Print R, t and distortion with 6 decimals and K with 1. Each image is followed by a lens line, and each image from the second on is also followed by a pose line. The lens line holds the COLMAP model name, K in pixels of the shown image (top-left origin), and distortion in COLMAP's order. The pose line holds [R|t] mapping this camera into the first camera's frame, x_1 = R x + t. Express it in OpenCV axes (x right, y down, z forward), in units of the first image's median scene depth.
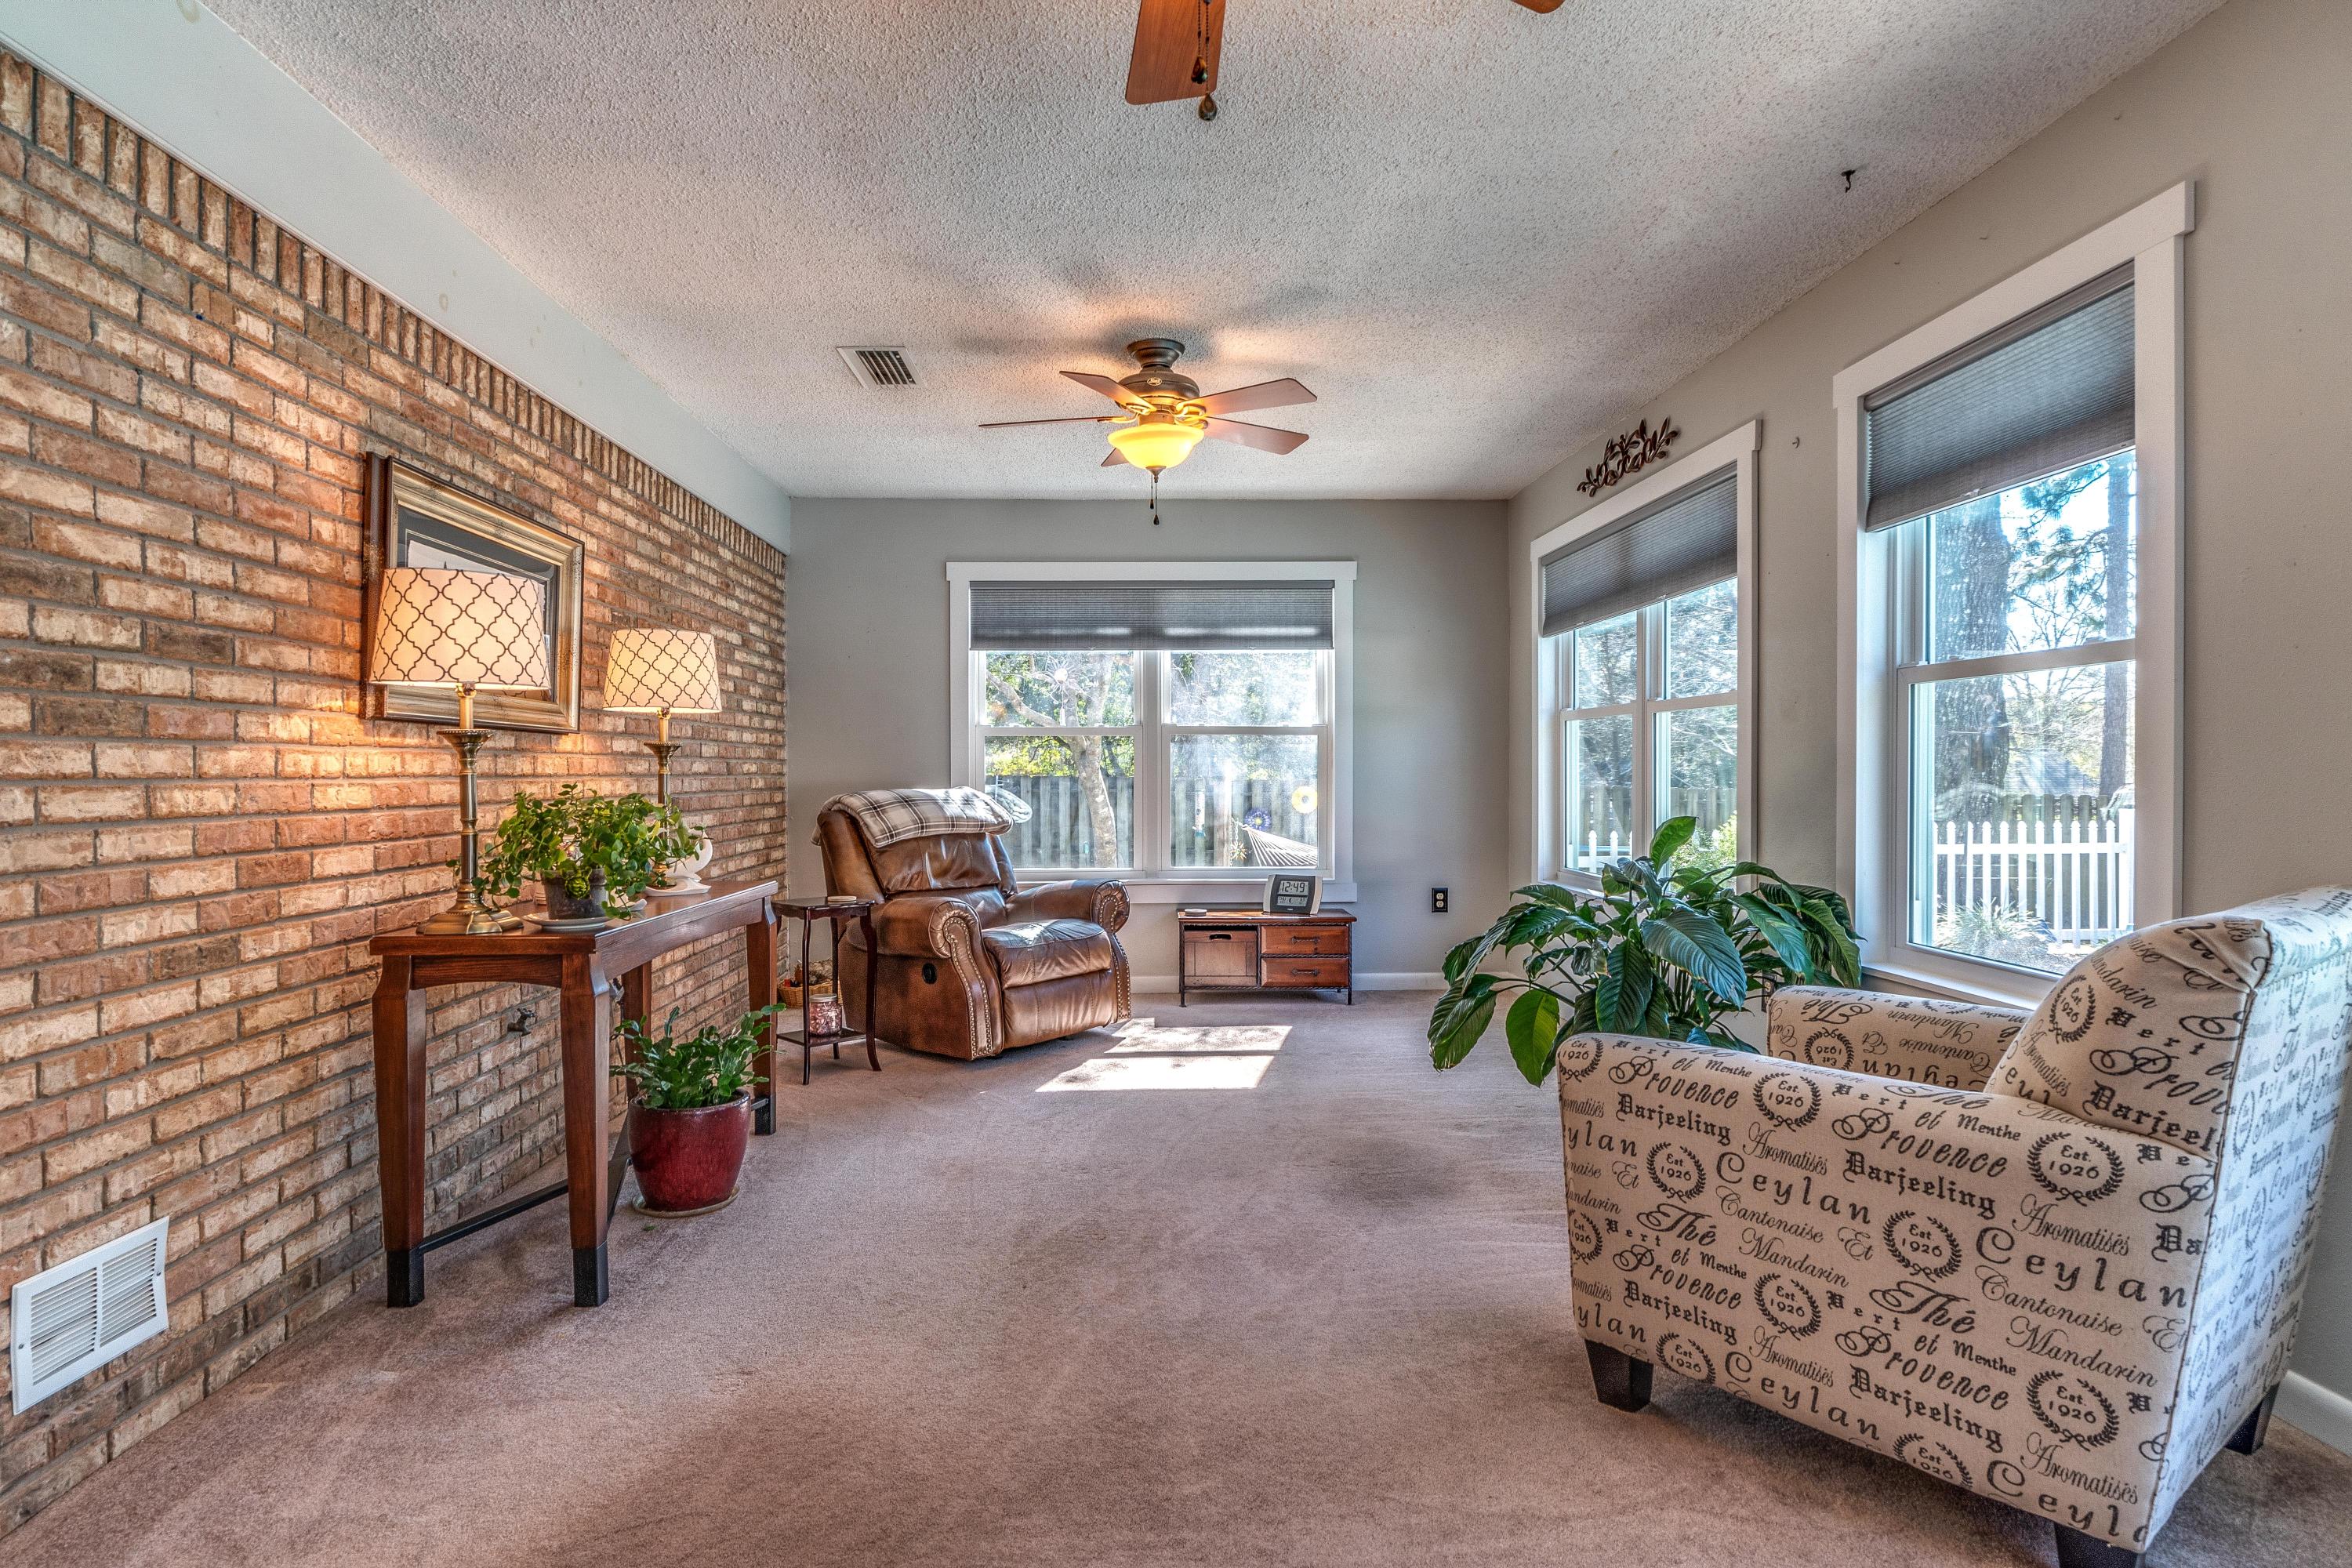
lens RADIAL K [[1219.8, 0, 1141.2], [0, 1219.8, 792.9], [0, 0, 1]] dist [-0.003079, -0.001009]
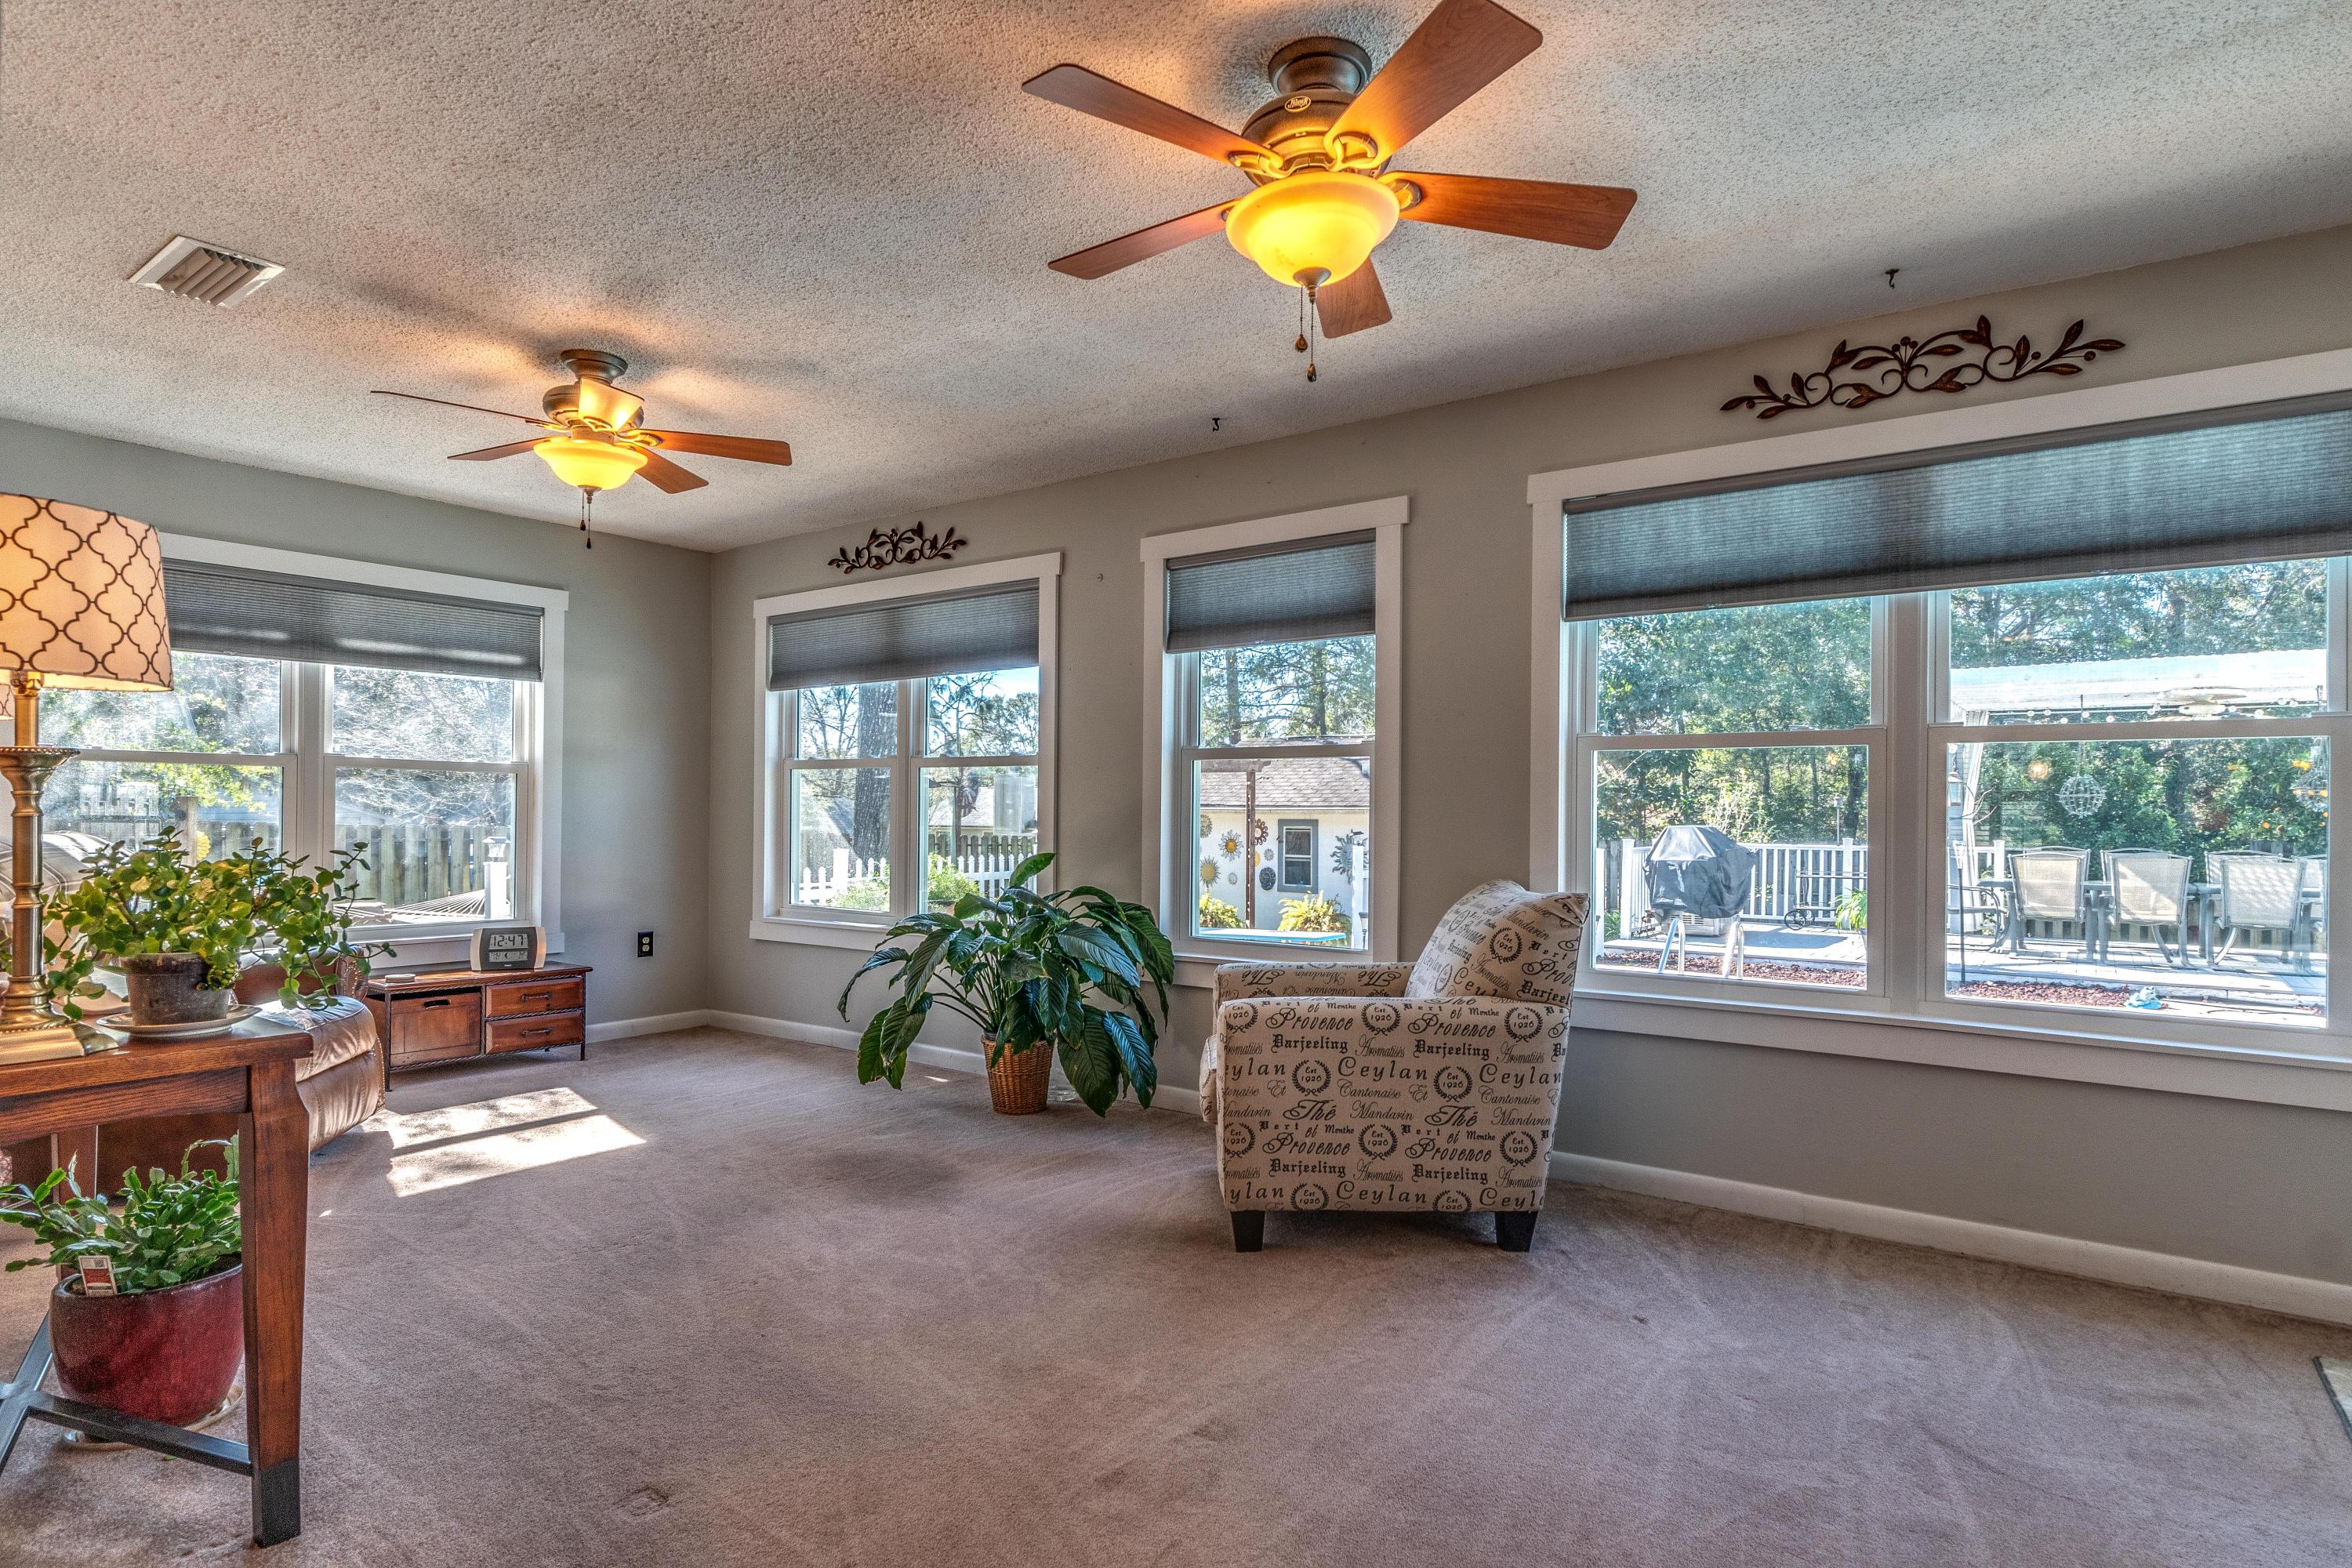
lens RADIAL K [[1248.6, 0, 1134.7], [0, 1248.6, 824.2], [0, 0, 1]] dist [-0.003239, -0.000990]
pose [[0.631358, 0.002185, 0.775489, -0.763852], [0.004393, 0.999970, -0.006393, -0.003579], [-0.775479, 0.007443, 0.631329, 0.132094]]
